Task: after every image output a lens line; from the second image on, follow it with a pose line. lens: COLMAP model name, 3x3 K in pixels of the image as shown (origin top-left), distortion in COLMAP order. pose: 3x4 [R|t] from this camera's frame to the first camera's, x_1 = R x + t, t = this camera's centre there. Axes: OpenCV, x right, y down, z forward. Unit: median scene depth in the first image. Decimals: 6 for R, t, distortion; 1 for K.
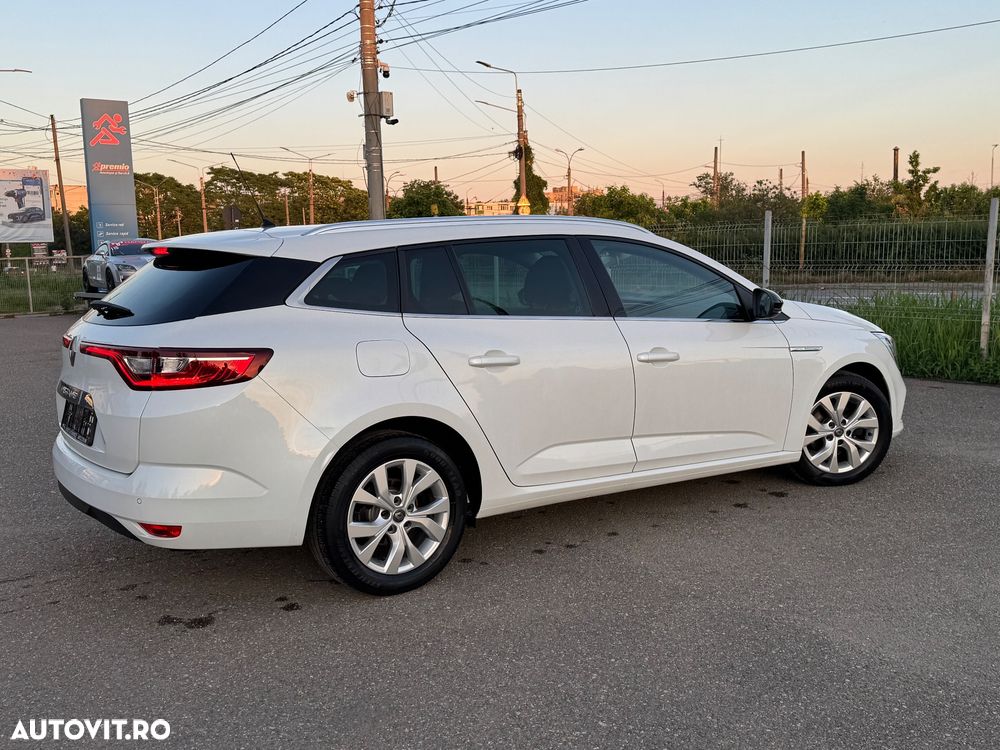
lens RADIAL K [[974.2, 0, 499.9], [0, 974.2, 393.5], [0, 0, 1]] dist [0.051761, 0.000000]
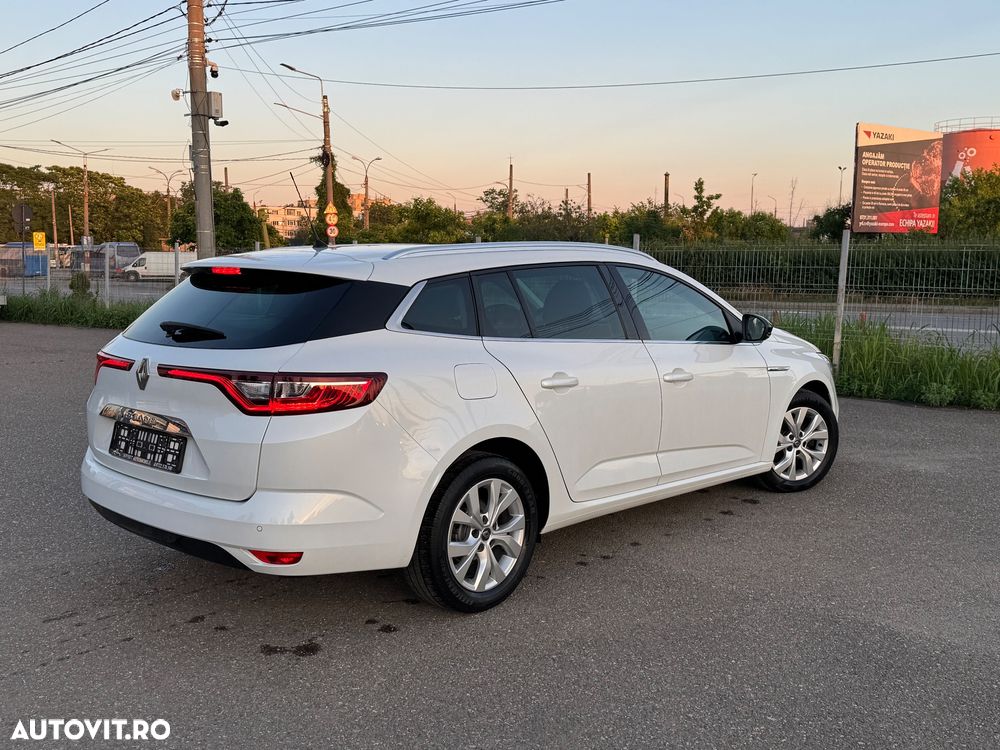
lens RADIAL K [[974.2, 0, 507.8], [0, 974.2, 392.2], [0, 0, 1]] dist [0.051761, 0.000000]
pose [[0.974608, -0.004389, 0.223874, -0.155347], [0.006821, 0.999926, -0.010092, -0.006811], [-0.223813, 0.011363, 0.974566, -0.003336]]
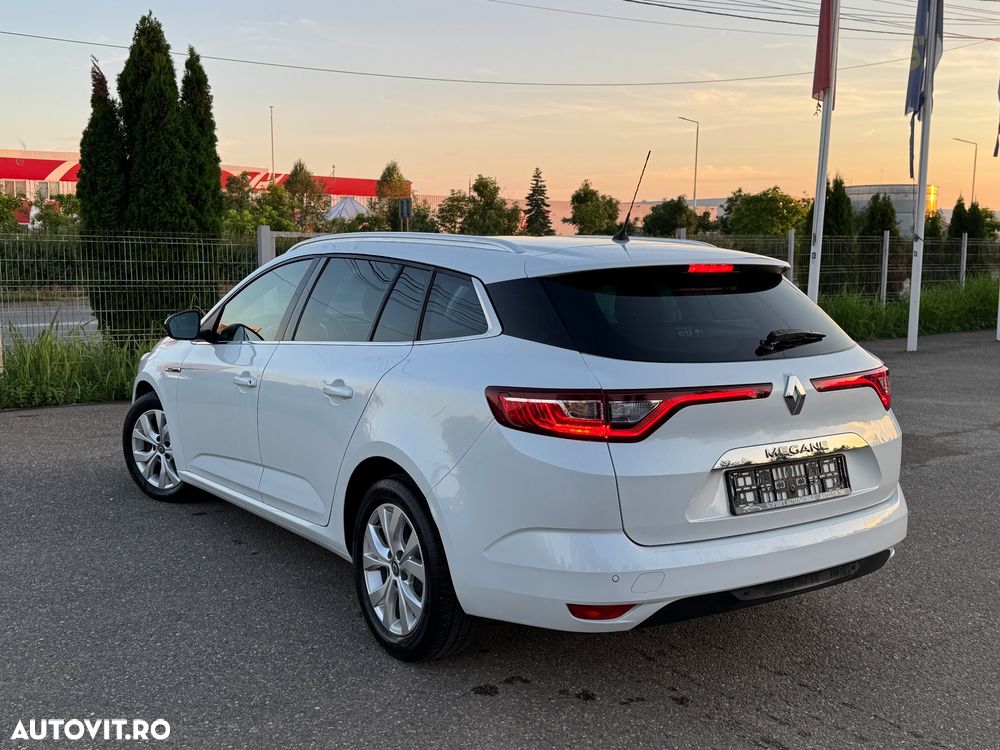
lens RADIAL K [[1031.9, 0, 501.8], [0, 1031.9, 387.8], [0, 0, 1]] dist [0.059113, 0.000000]
pose [[0.014871, -0.105447, 0.994314, -0.645326], [0.140340, 0.984800, 0.102339, -0.085118], [-0.989992, 0.138020, 0.029444, 0.619089]]
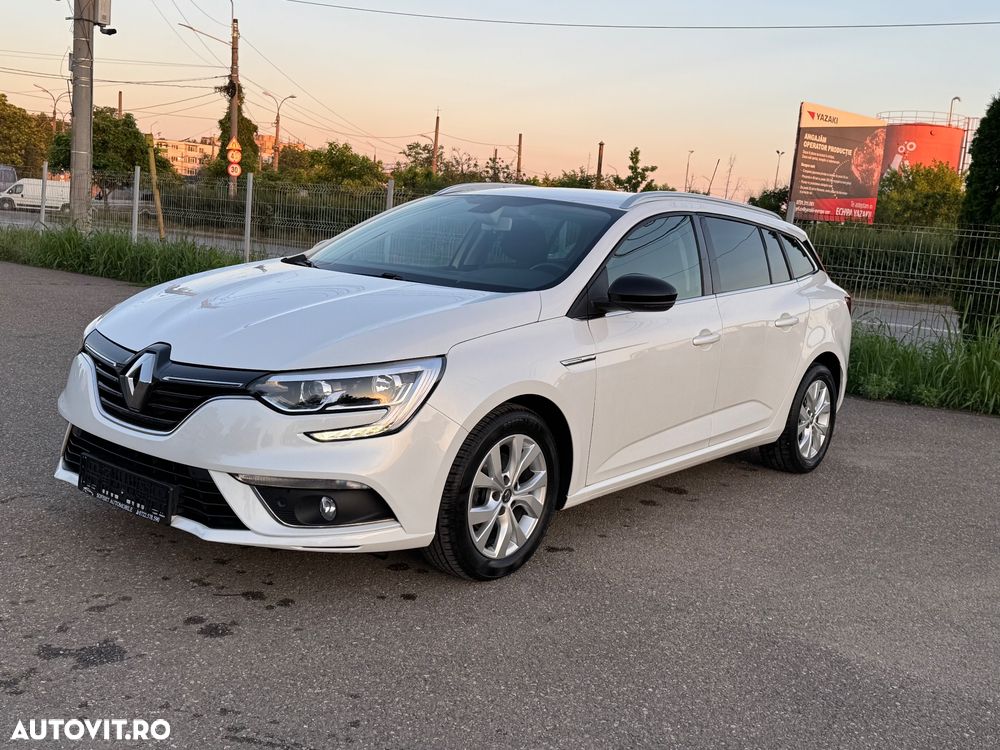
lens RADIAL K [[1031.9, 0, 513.4], [0, 1031.9, 370.0], [0, 0, 1]] dist [0.059113, 0.000000]
pose [[0.948452, 0.058107, 0.311548, -0.126624], [-0.058740, 0.998246, -0.007361, 0.001969], [-0.311429, -0.011319, 0.950202, 0.071126]]
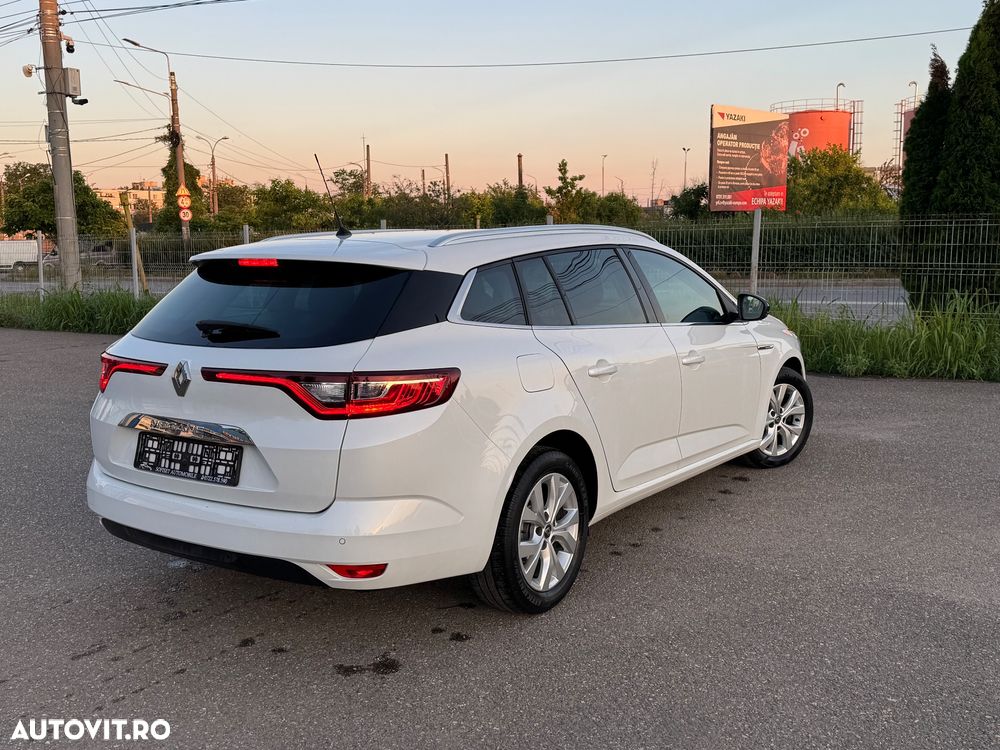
lens RADIAL K [[974.2, 0, 510.3], [0, 974.2, 376.6], [0, 0, 1]] dist [0.051761, 0.000000]
pose [[0.929983, -0.042069, 0.365188, -0.246871], [0.046331, 0.998922, -0.002912, -0.014865], [-0.364671, 0.019627, 0.930929, 0.045419]]
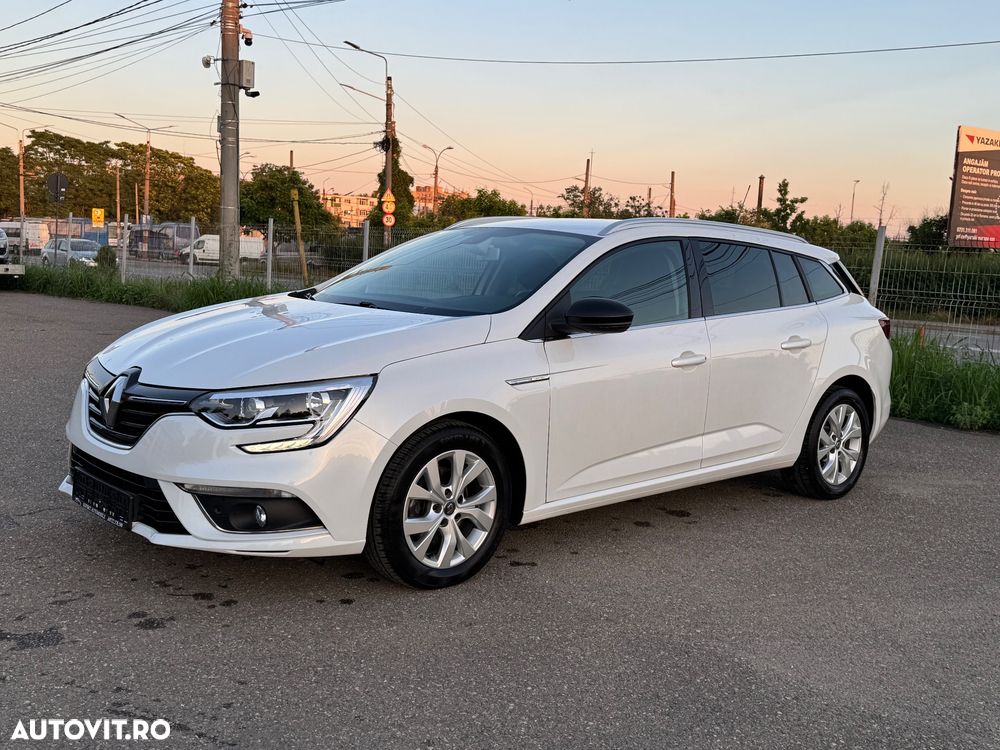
lens RADIAL K [[1031.9, 0, 515.1], [0, 1031.9, 389.1], [0, 0, 1]] dist [0.059113, 0.000000]
pose [[0.985632, 0.054672, 0.159816, -0.027876], [-0.052120, 0.998438, -0.020122, 0.007296], [-0.160667, 0.011503, 0.986942, 0.023980]]
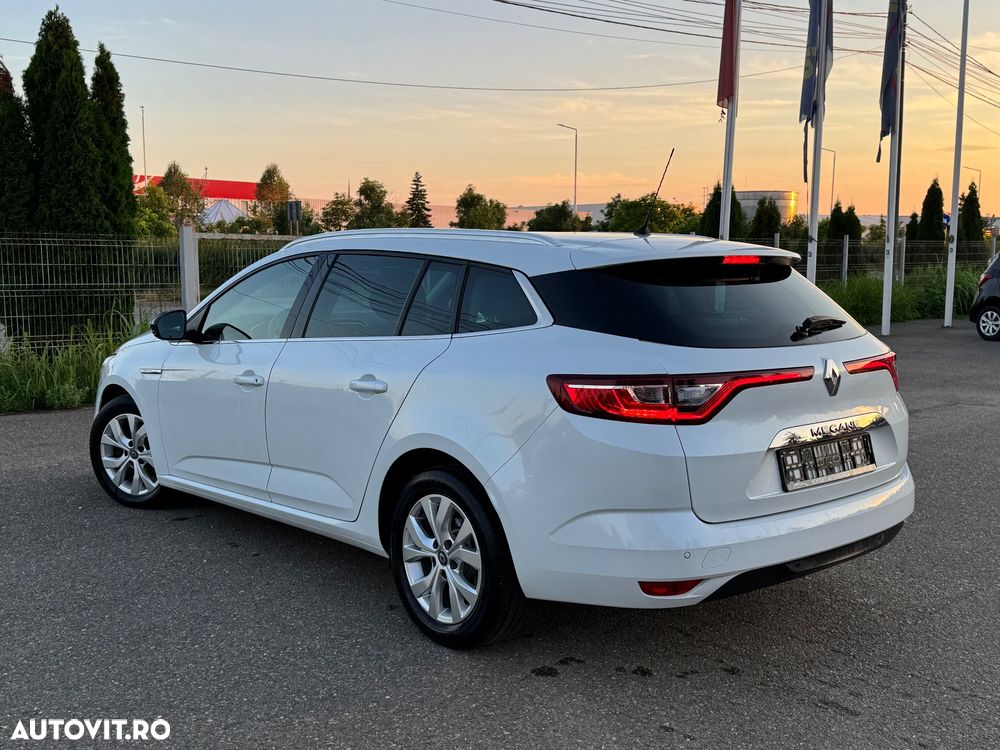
lens RADIAL K [[1031.9, 0, 509.5], [0, 1031.9, 376.2], [0, 0, 1]] dist [0.059113, 0.000000]
pose [[-0.109410, -0.089380, 0.989970, -0.654799], [0.148323, 0.983331, 0.105173, -0.090885], [-0.982868, 0.158342, -0.094329, 0.693853]]
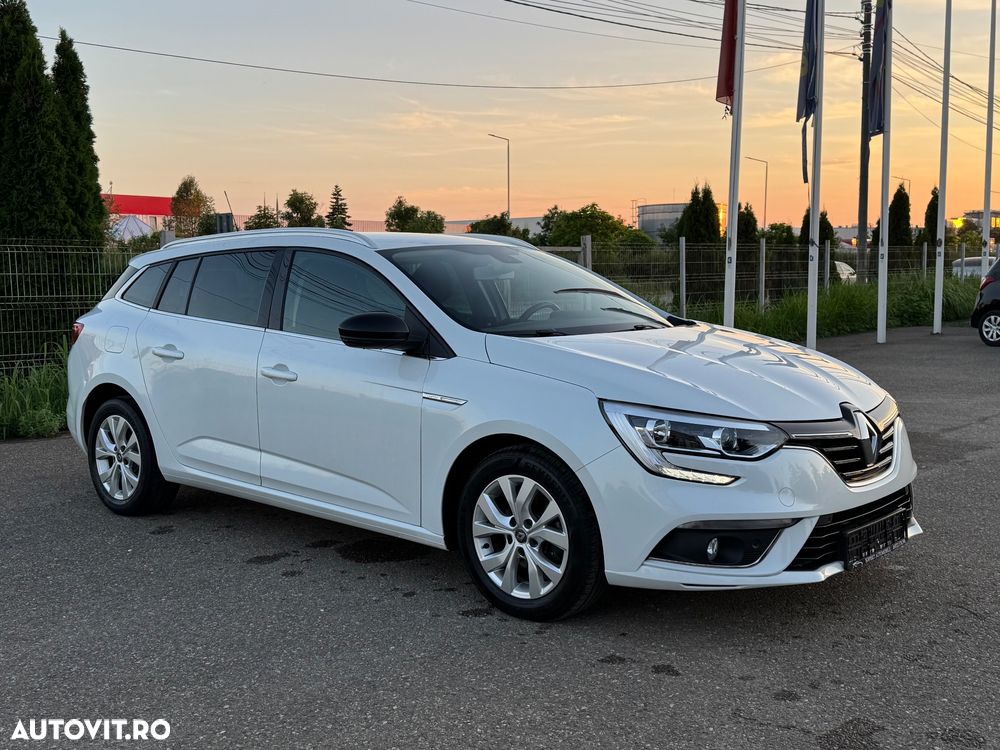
lens RADIAL K [[1072.1, 0, 502.2], [0, 1072.1, 366.2], [0, 0, 1]] dist [0.067966, 0.000000]
pose [[-0.176272, -0.058337, 0.982611, -0.562175], [0.161266, 0.983043, 0.087292, -0.095044], [-0.971041, 0.173849, -0.163875, 0.811150]]
